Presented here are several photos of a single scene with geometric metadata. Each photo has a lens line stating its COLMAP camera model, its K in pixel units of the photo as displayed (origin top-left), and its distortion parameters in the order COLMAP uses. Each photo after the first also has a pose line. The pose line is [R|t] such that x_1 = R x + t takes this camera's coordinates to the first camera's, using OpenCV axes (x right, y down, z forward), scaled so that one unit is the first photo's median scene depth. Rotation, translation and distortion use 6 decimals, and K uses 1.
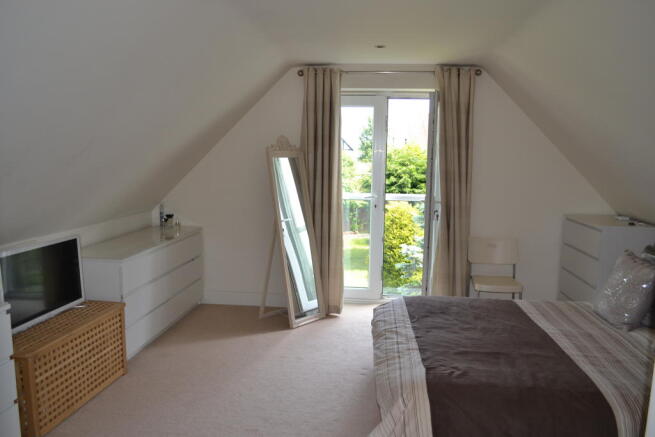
lens RADIAL K [[518.2, 0, 327.7], [0, 518.2, 218.4], [0, 0, 1]] dist [-0.087582, 0.007006]
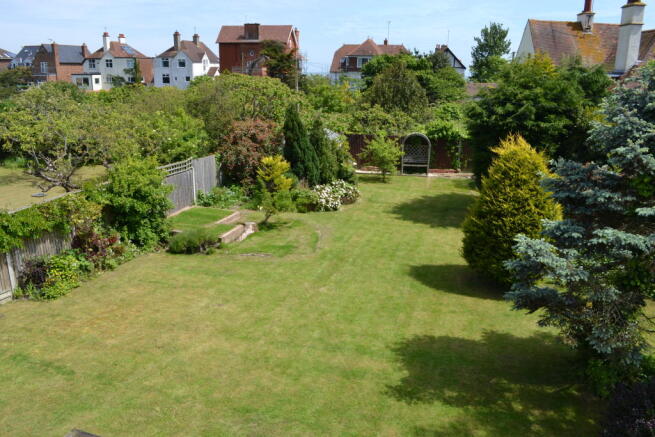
lens RADIAL K [[518.2, 0, 328.2], [0, 518.2, 218.1], [0, 0, 1]] dist [-0.087582, 0.007006]
pose [[0.978488, 0.056369, -0.198452, 0.028950], [-0.025611, 0.987697, 0.154271, -0.026790], [0.204707, -0.145870, 0.967893, 0.240162]]
